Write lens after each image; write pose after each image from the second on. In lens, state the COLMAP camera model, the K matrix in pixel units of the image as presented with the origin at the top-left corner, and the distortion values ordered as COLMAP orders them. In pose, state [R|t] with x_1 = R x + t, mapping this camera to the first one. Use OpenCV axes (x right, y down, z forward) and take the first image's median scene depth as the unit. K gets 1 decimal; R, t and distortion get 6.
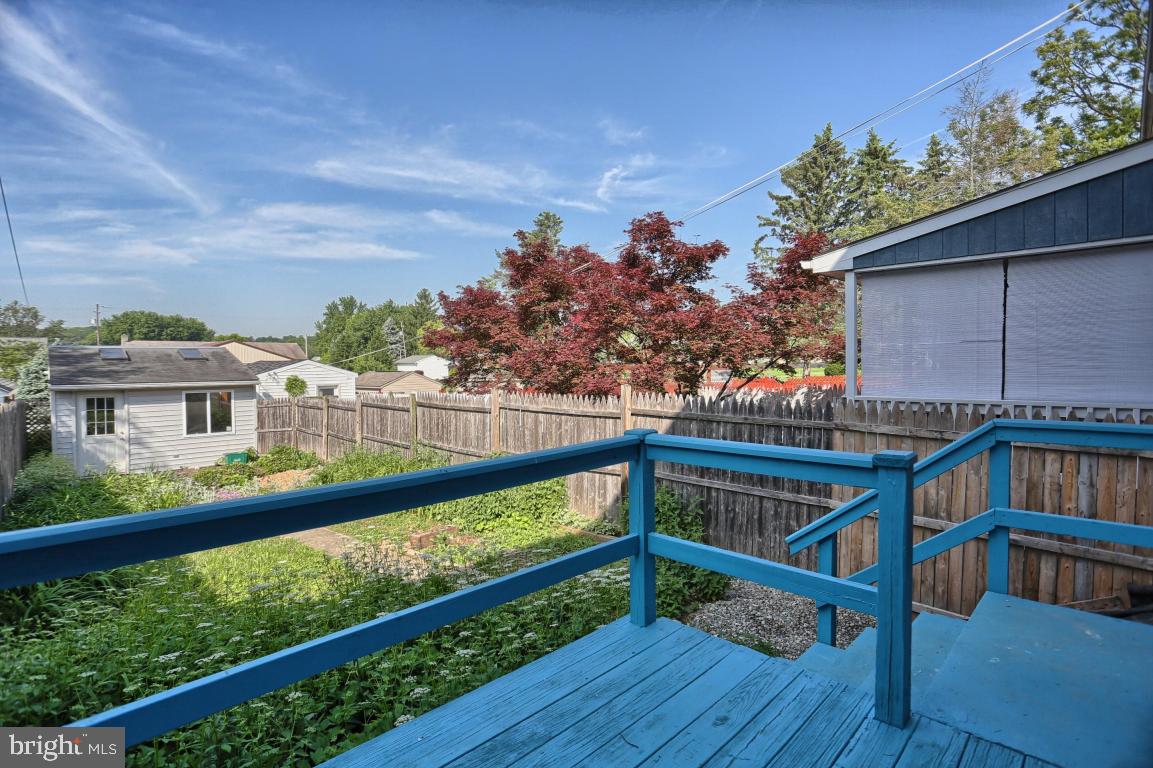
lens RADIAL K [[556.1, 0, 576.5], [0, 556.1, 384.0], [0, 0, 1]] dist [-0.020603, 0.000886]
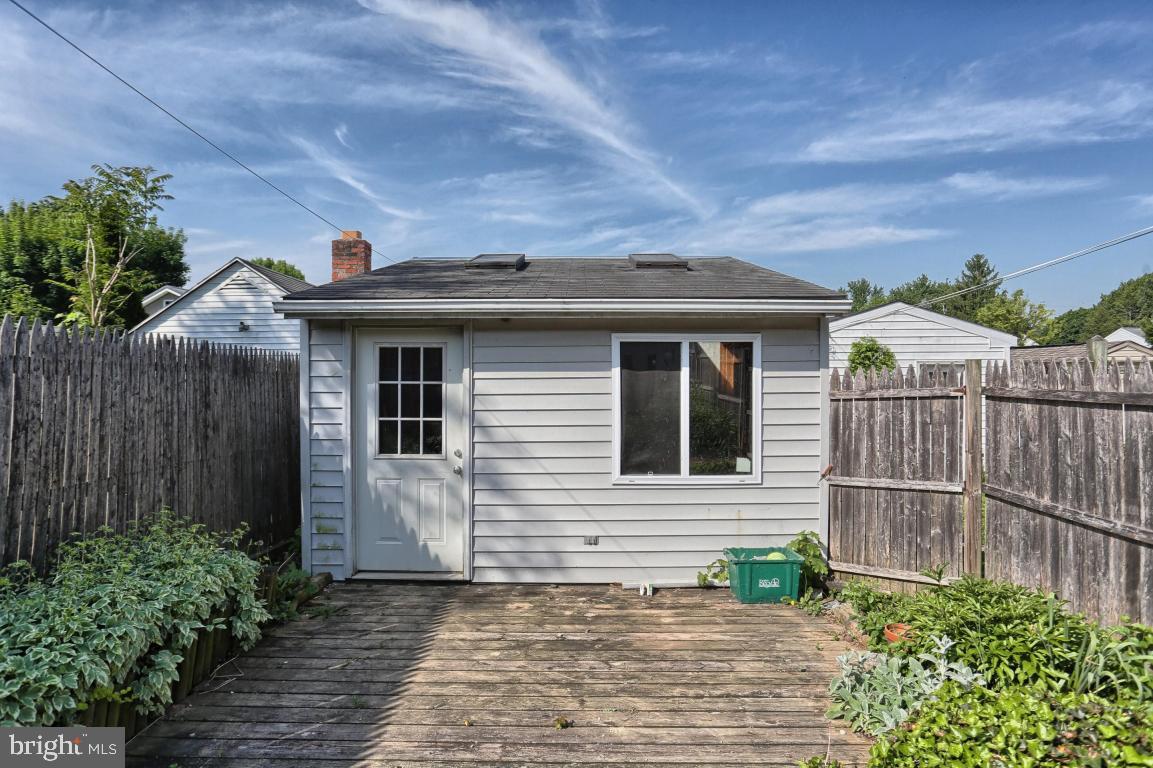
lens RADIAL K [[638.3, 0, 559.7], [0, 638.3, 372.5], [0, 0, 1]] dist [-0.052507, 0.028933]
pose [[0.688765, 0.001281, -0.724983, -0.442377], [-0.028654, 0.999265, -0.025457, 0.042011], [0.724418, 0.038308, 0.688296, 0.679296]]
